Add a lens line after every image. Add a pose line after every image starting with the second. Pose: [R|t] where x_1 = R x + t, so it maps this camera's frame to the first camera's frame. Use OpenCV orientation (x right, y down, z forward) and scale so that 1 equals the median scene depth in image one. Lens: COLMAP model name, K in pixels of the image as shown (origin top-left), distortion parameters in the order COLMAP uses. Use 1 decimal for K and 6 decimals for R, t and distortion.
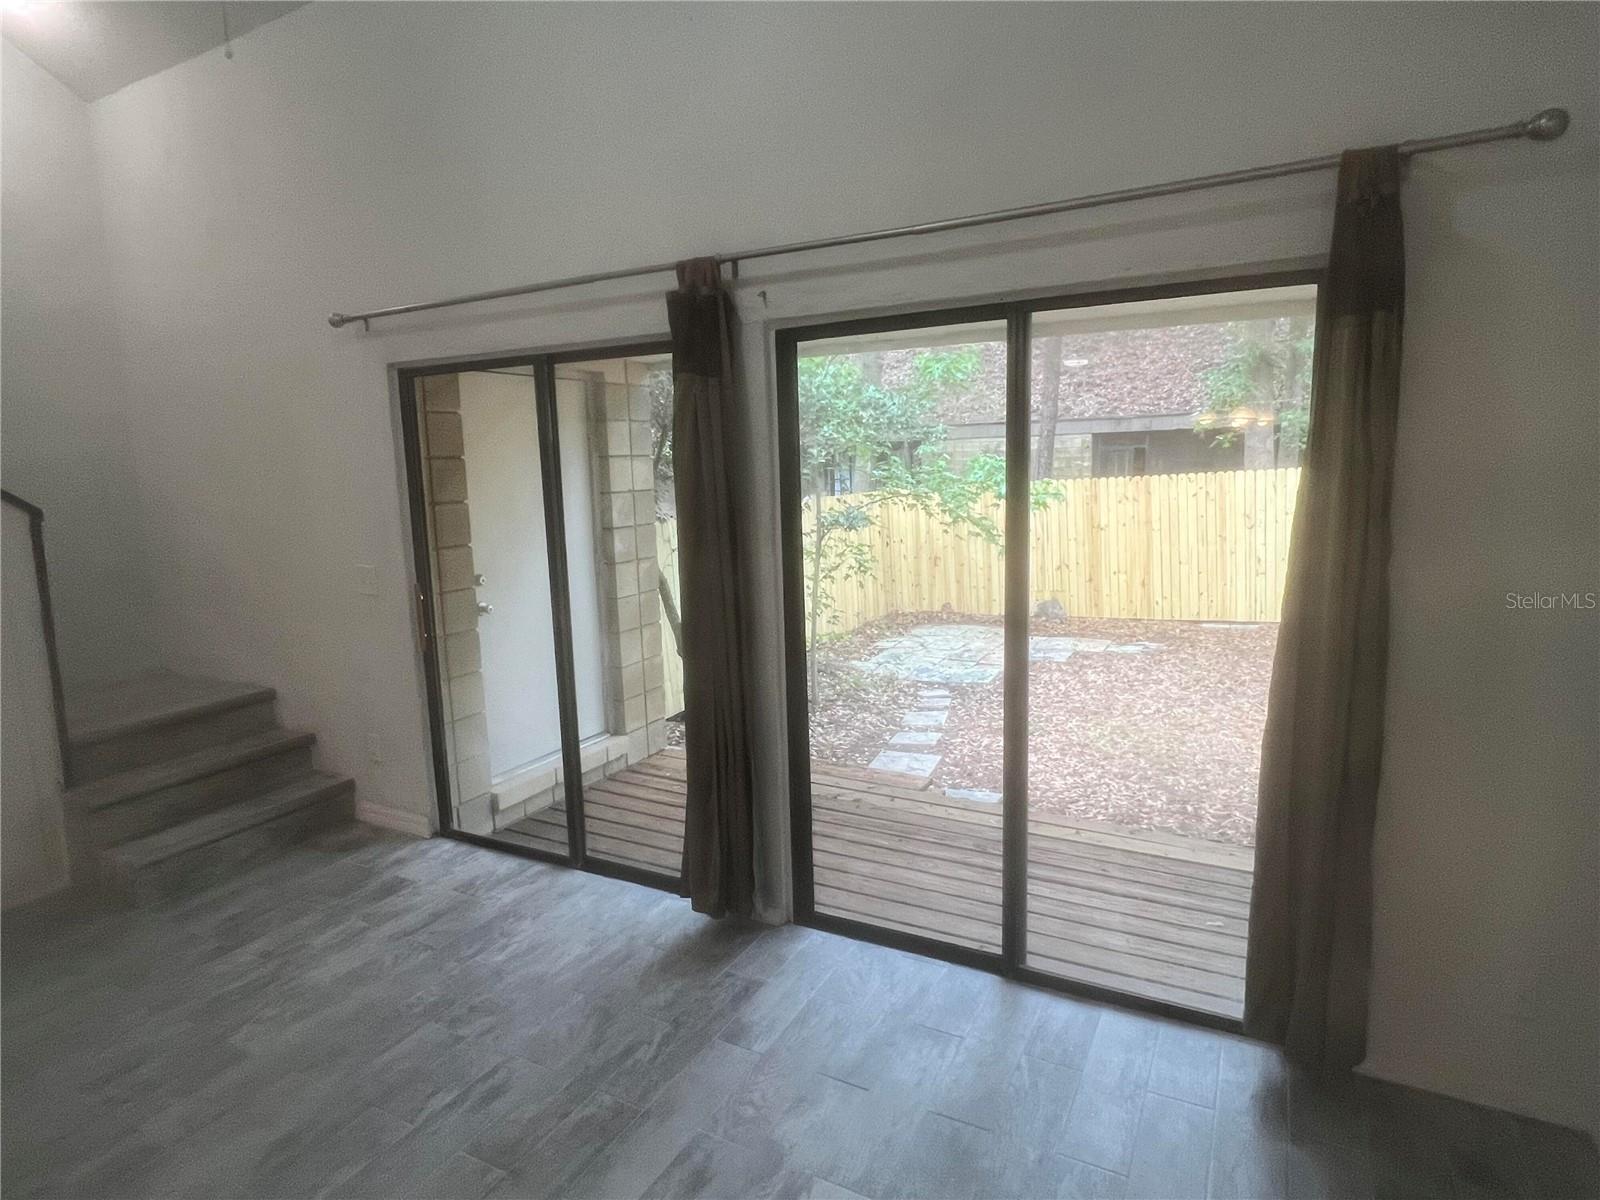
lens RADIAL K [[890.0, 0, 794.0], [0, 890.0, 598.5], [0, 0, 1]] dist [-0.001078, -0.002583]
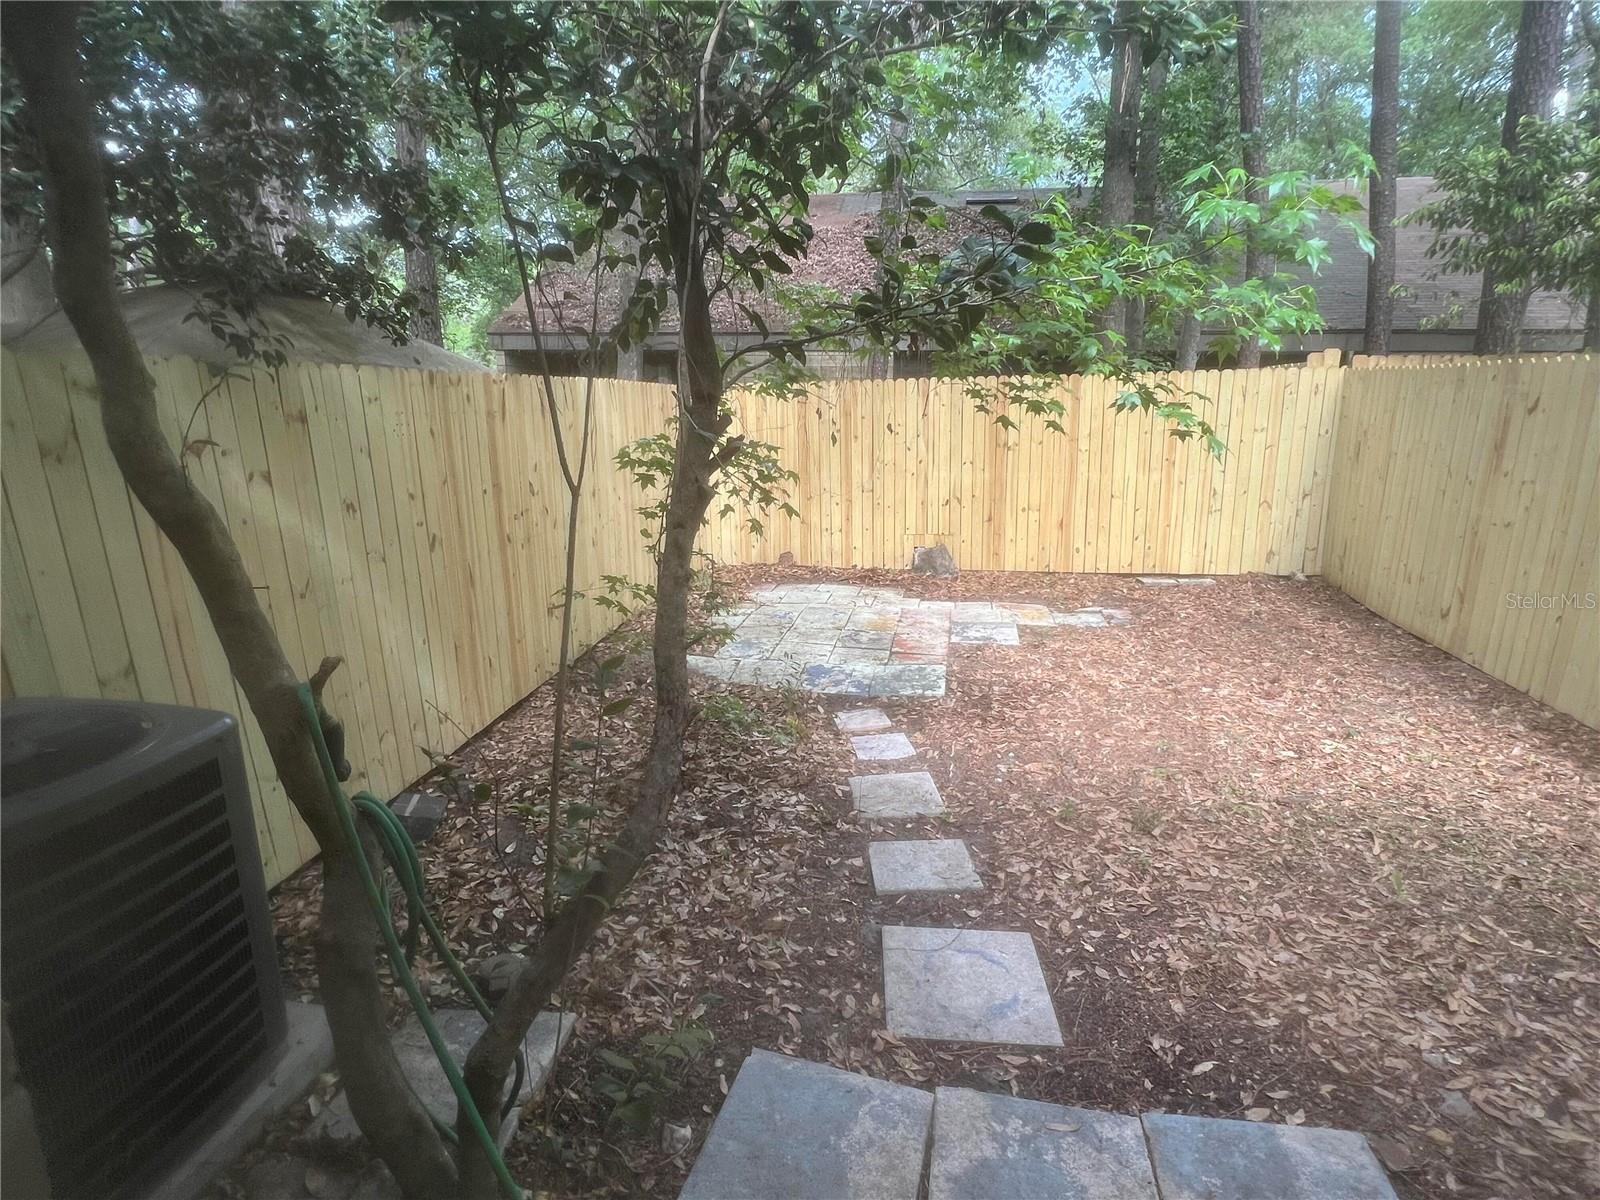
lens RADIAL K [[831.2, 0, 795.8], [0, 831.2, 599.4], [0, 0, 1]] dist [-0.001688, -0.000005]
pose [[0.946490, -0.029464, 0.321386, -0.053001], [0.005821, 0.997220, 0.074280, -0.009885], [-0.322681, -0.068434, 0.944031, 0.568226]]
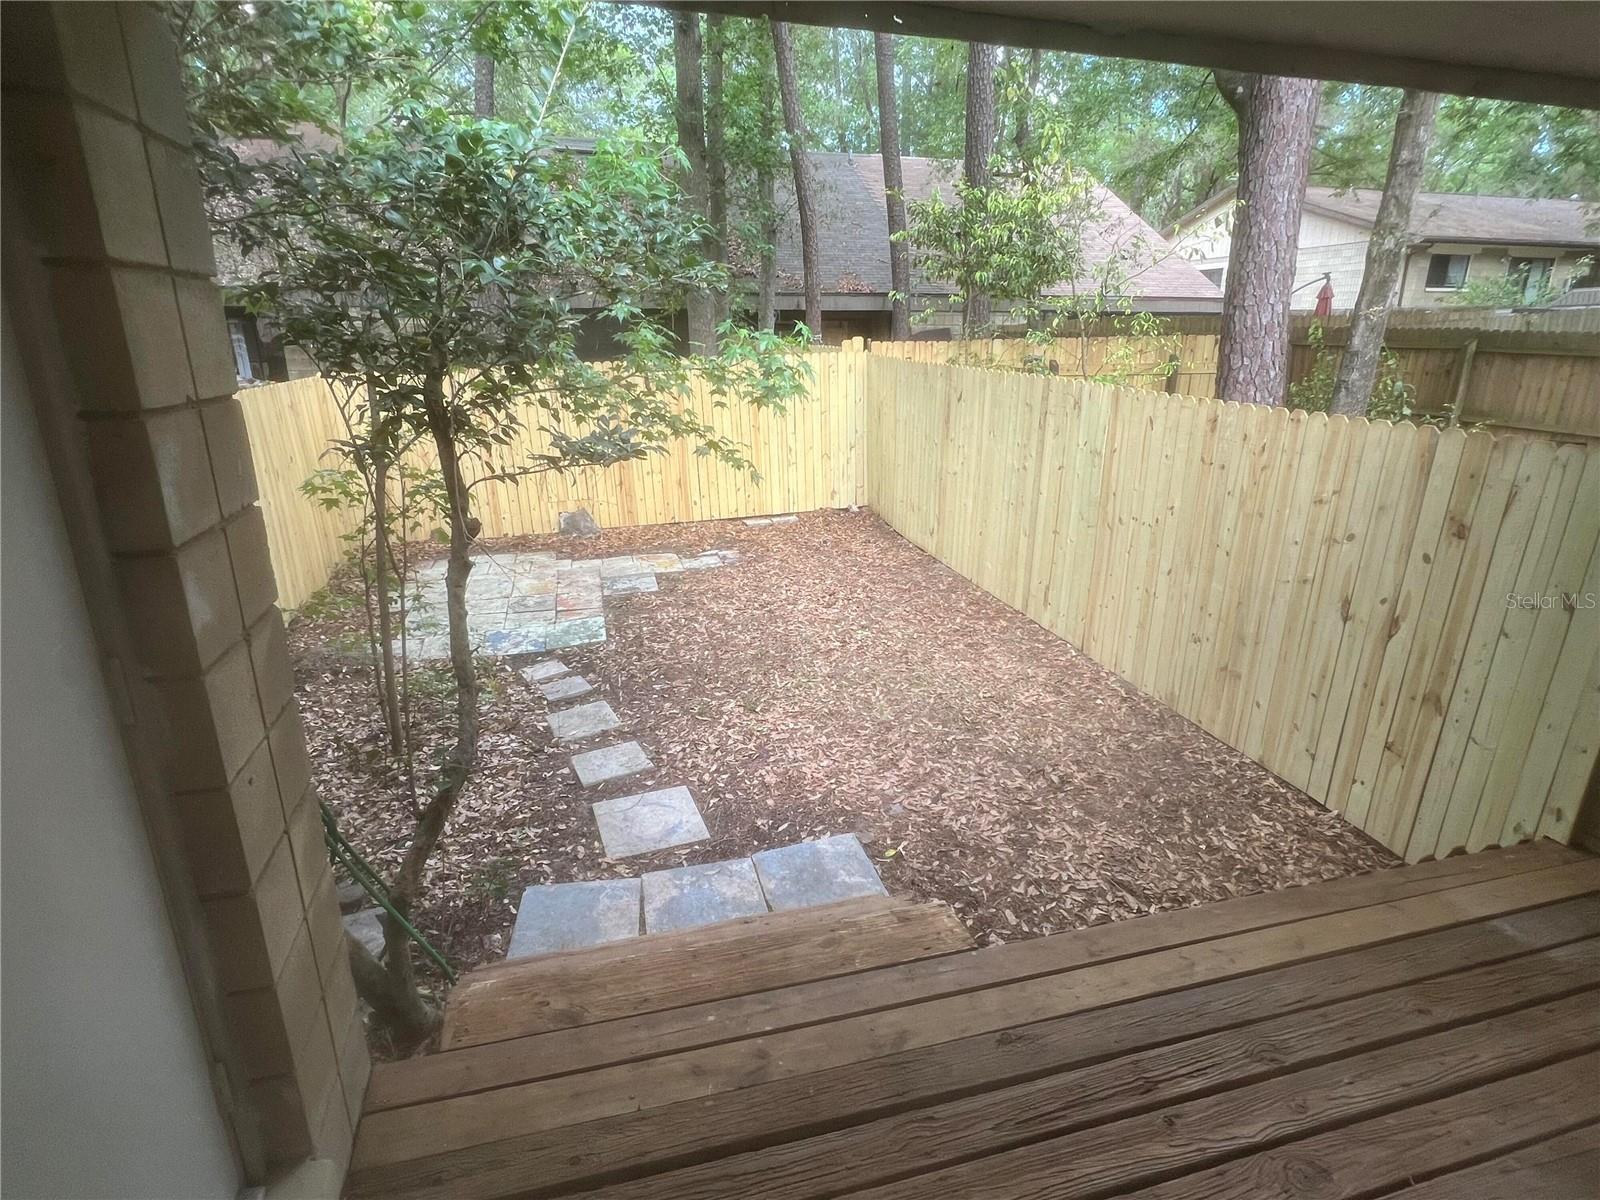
lens RADIAL K [[831.2, 0, 795.8], [0, 831.2, 599.4], [0, 0, 1]] dist [-0.001688, -0.000005]
pose [[0.718179, -0.181502, 0.671771, -0.146244], [0.080920, 0.980618, 0.178438, -0.056988], [-0.691137, -0.073790, 0.718947, 0.420807]]
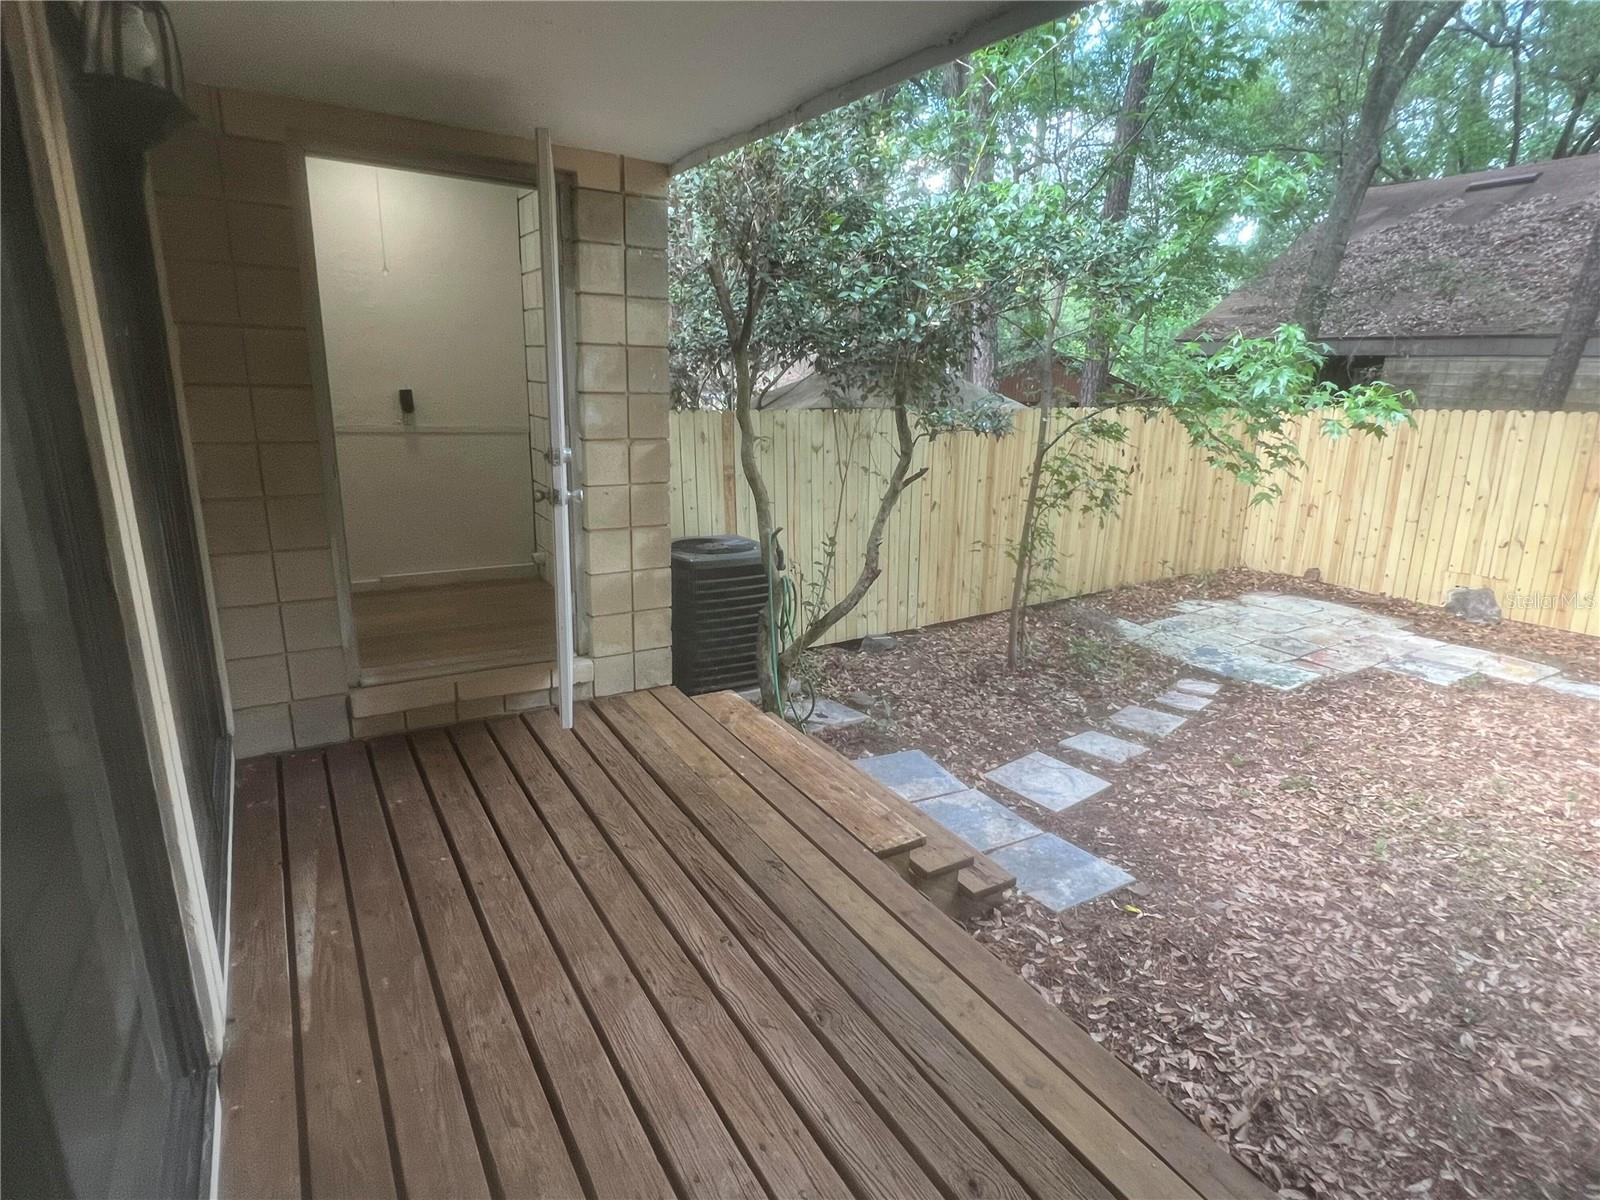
lens RADIAL K [[831.2, 0, 795.8], [0, 831.2, 599.4], [0, 0, 1]] dist [-0.001688, -0.000005]
pose [[0.864669, 0.189522, -0.465220, 0.191478], [-0.134848, 0.979680, 0.148472, -0.021556], [0.483905, -0.065645, 0.872655, 0.277152]]
